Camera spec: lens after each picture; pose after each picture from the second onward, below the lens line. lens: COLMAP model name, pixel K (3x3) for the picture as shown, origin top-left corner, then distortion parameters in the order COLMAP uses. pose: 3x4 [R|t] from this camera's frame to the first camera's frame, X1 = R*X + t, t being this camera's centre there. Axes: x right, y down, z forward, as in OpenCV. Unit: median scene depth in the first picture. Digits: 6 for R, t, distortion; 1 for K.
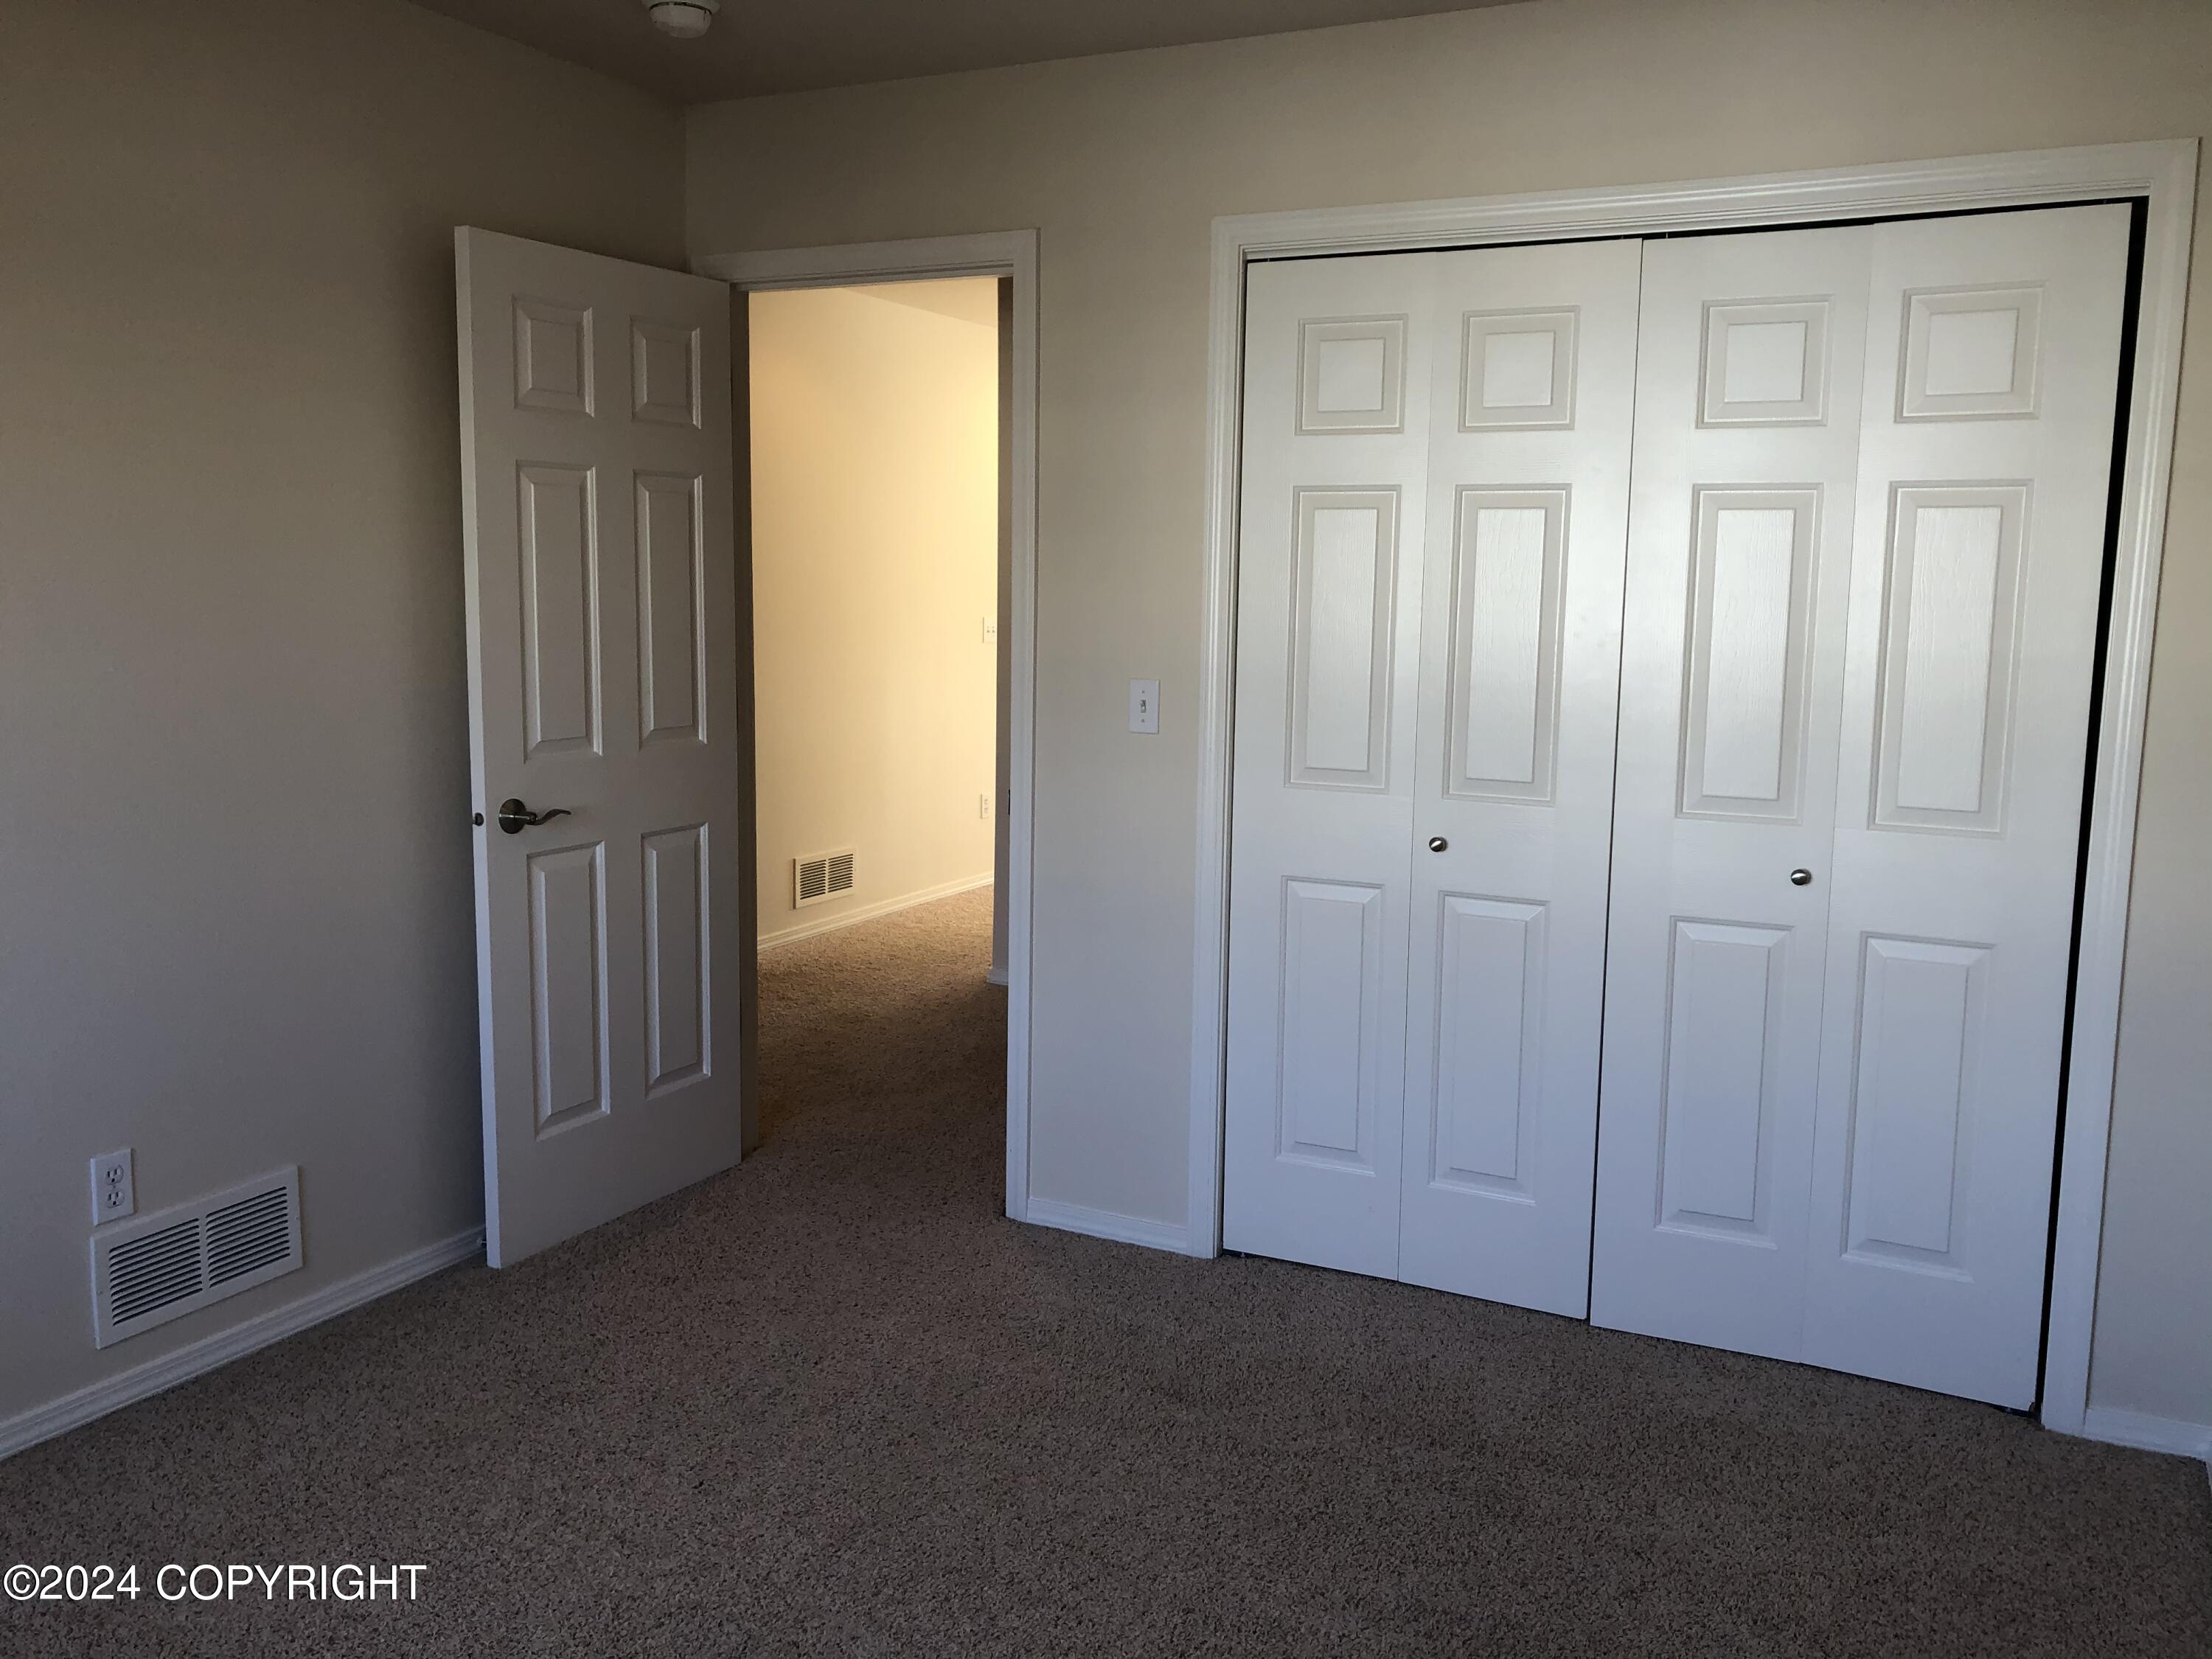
lens RADIAL K [[1729.2, 0, 1108.1], [0, 1729.2, 839.2], [0, 0, 1]] dist [0.003762, 0.000560]
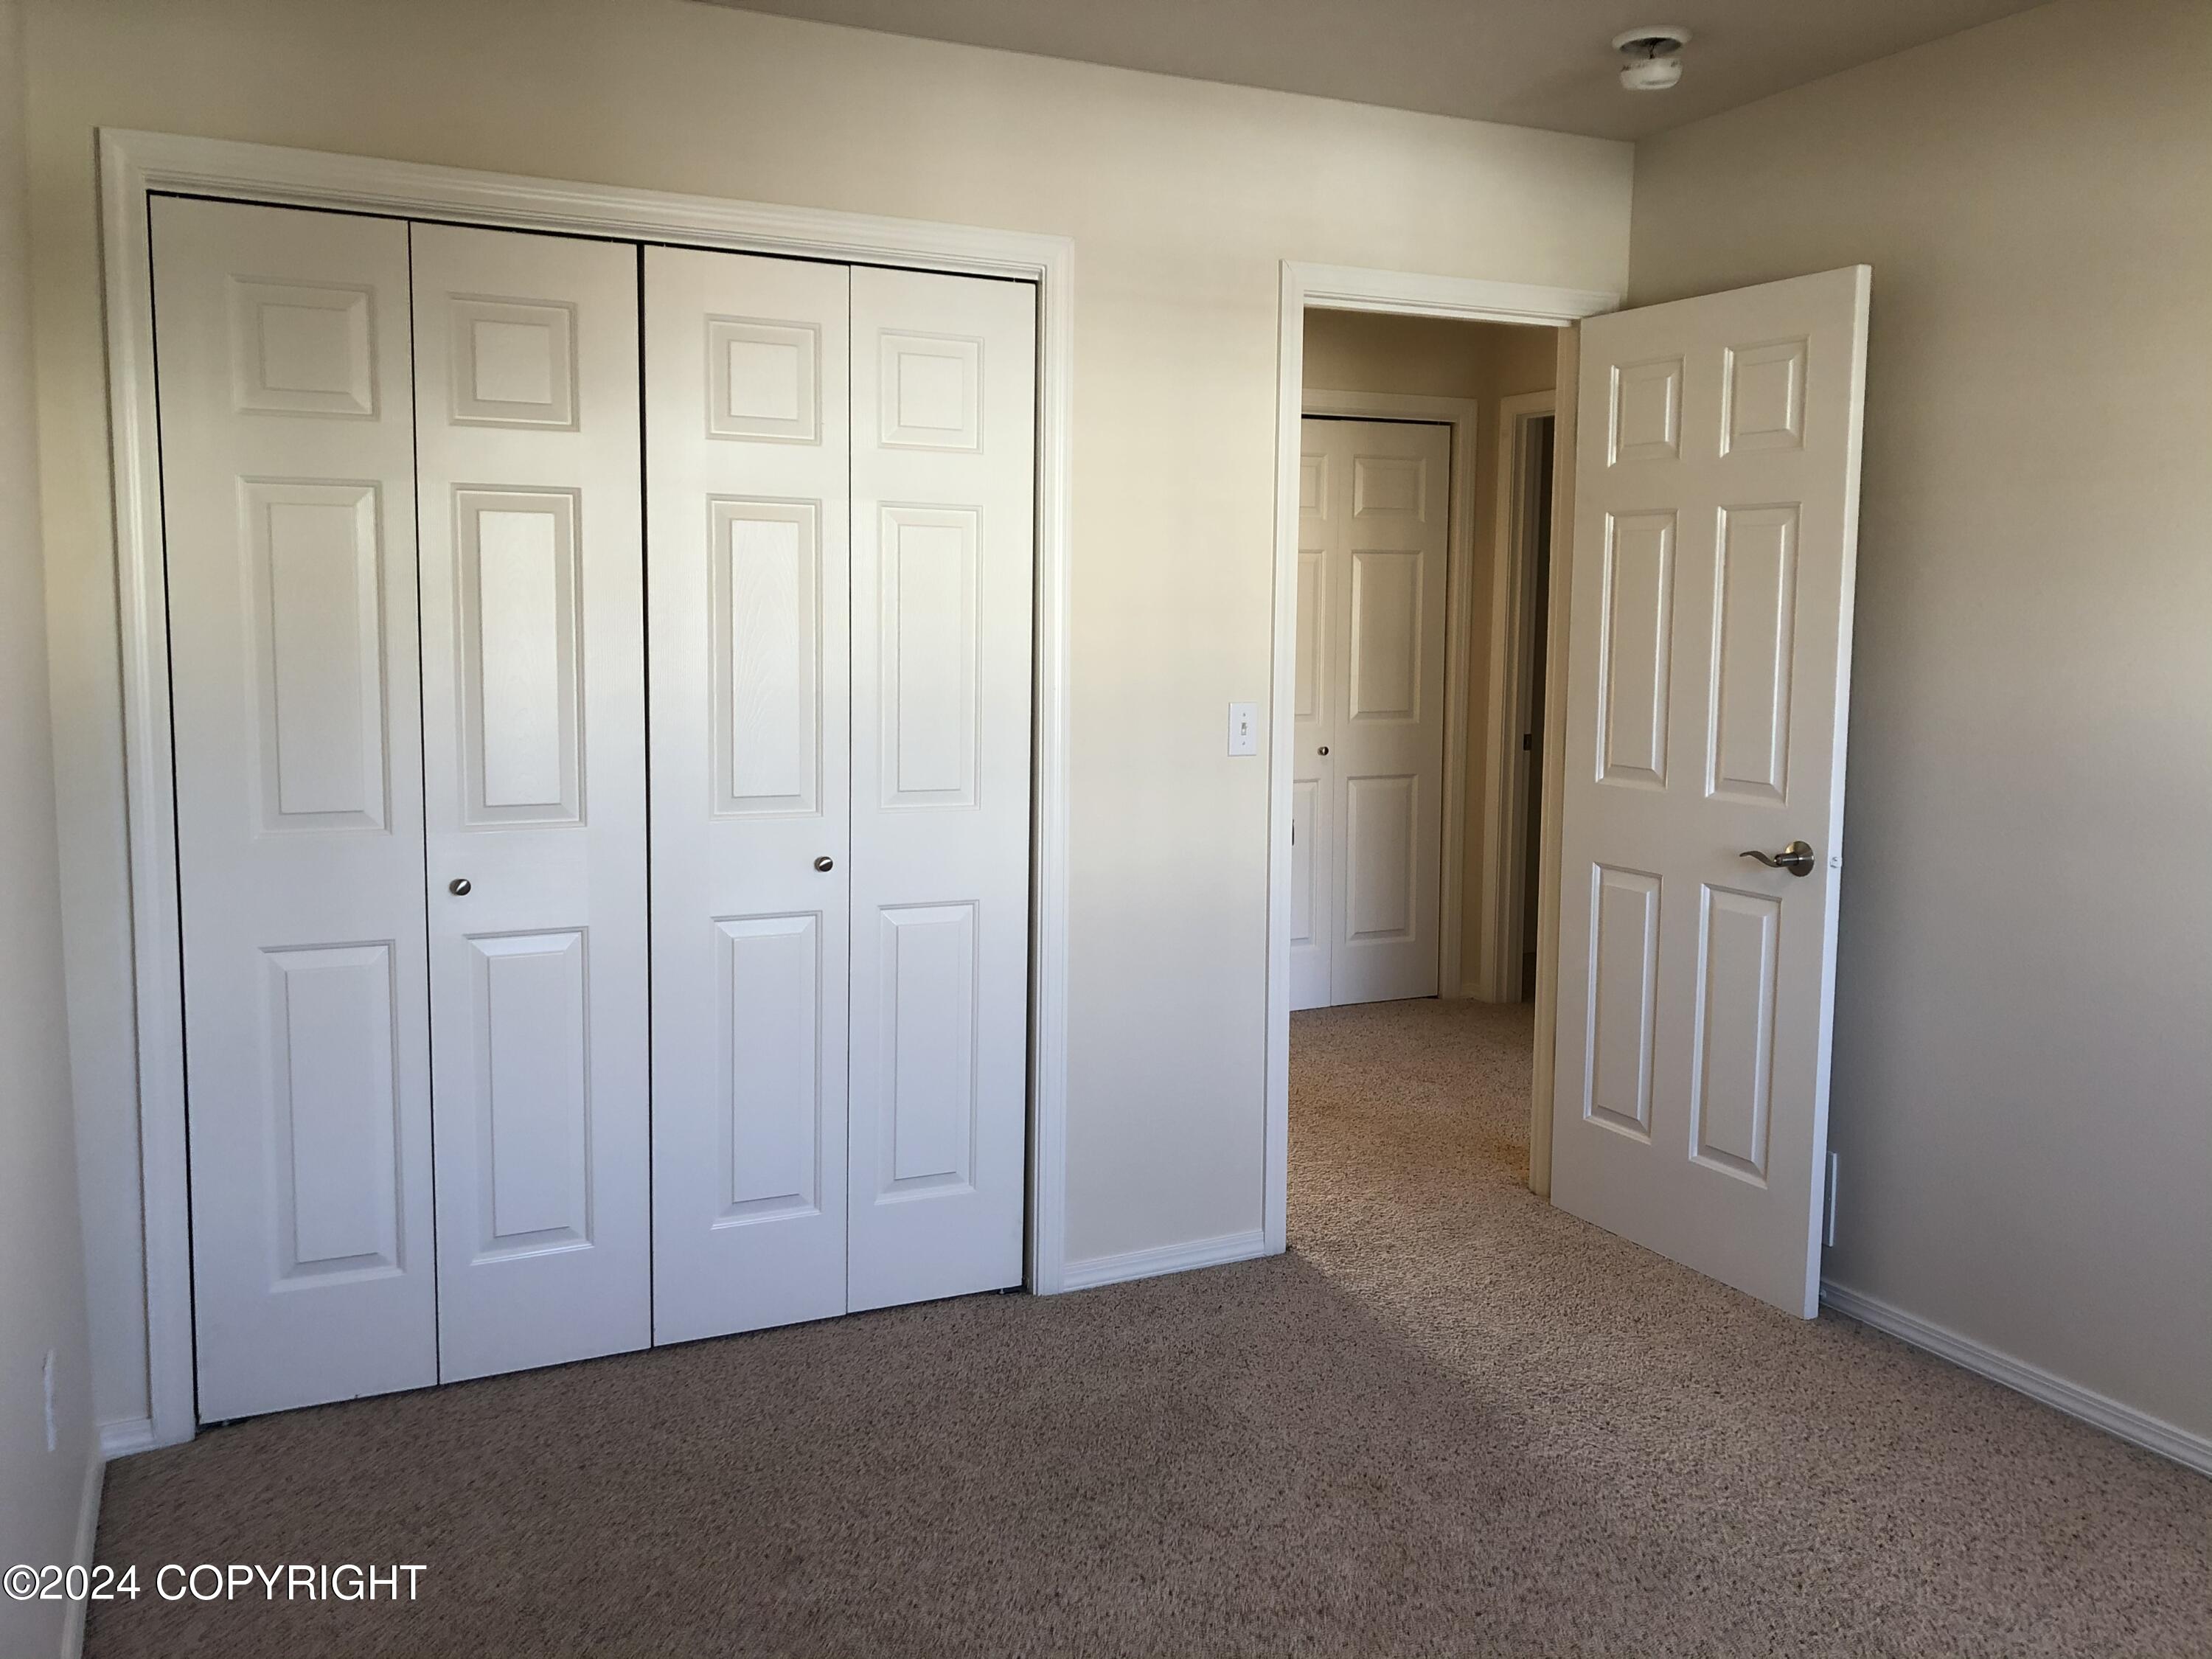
lens RADIAL K [[1798.0, 0, 1106.0], [0, 1798.0, 829.5], [0, 0, 1]] dist [-0.002640, -0.004843]
pose [[0.614105, -0.111846, 0.781259, -0.359272], [0.117894, 0.991801, 0.049318, -0.033527], [-0.780369, 0.061819, 0.622255, 0.171413]]
